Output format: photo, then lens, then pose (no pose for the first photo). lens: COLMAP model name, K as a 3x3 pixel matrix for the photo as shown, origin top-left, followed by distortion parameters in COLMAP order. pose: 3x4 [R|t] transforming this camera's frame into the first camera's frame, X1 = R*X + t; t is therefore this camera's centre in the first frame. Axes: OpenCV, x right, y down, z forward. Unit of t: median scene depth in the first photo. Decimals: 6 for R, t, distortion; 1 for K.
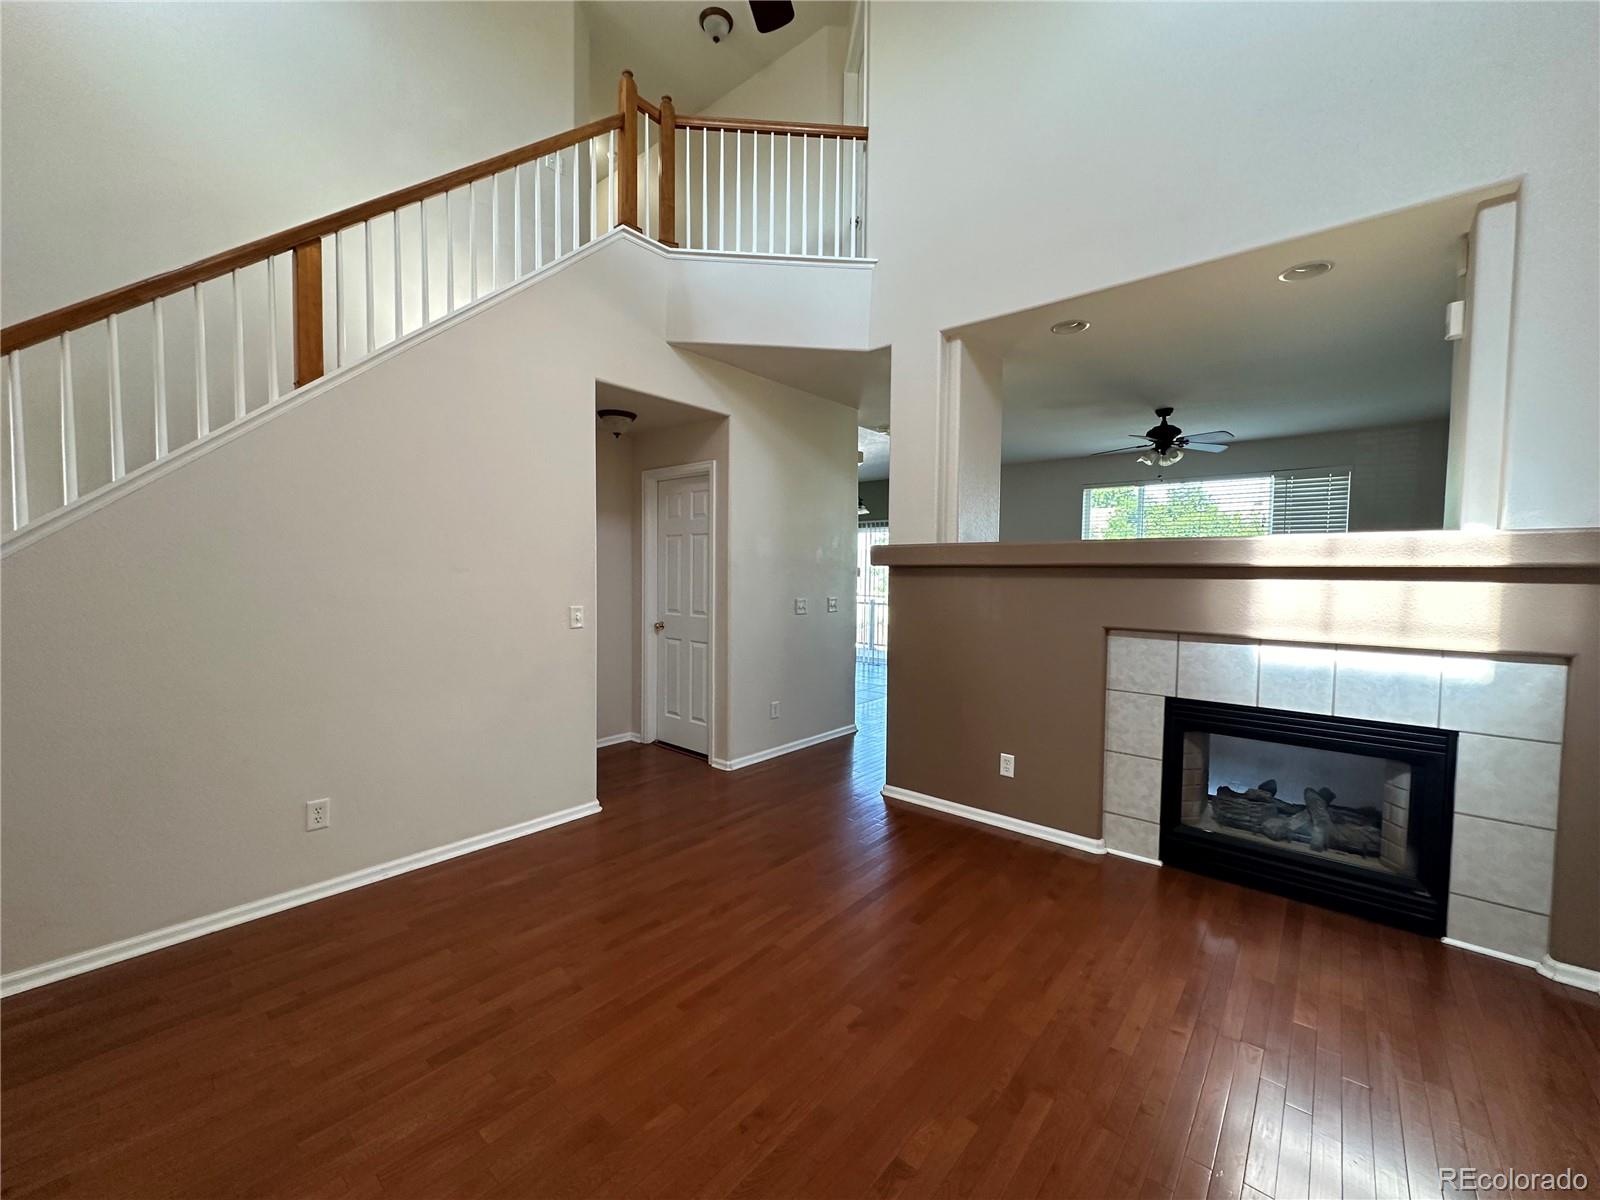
lens RADIAL K [[635.4, 0, 798.7], [0, 635.4, 602.2], [0, 0, 1]] dist [0.000170, 0.000732]
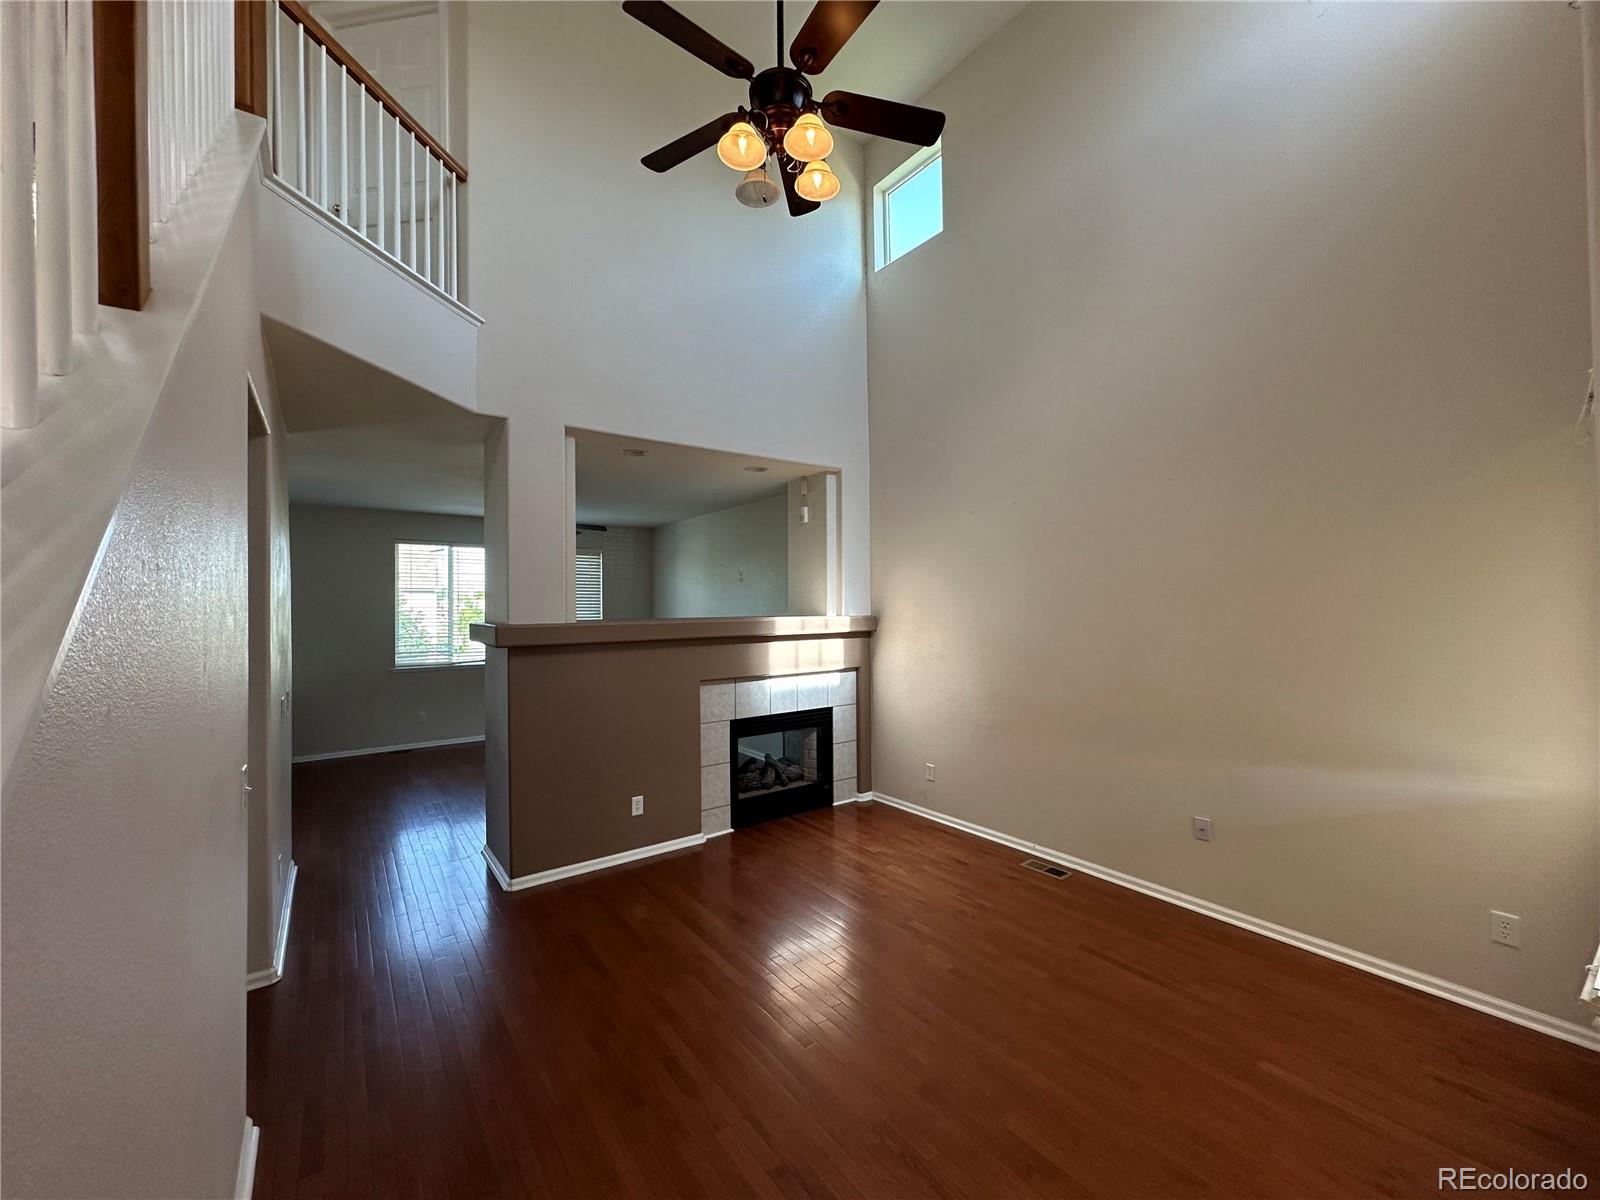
lens RADIAL K [[635.4, 0, 805.5], [0, 635.4, 605.5], [0, 0, 1]] dist [0.000170, 0.000732]
pose [[0.220912, -0.012068, 0.975219, -0.929192], [0.057923, 0.998321, -0.000768, -0.124224], [-0.973572, 0.056657, 0.221240, 0.483603]]
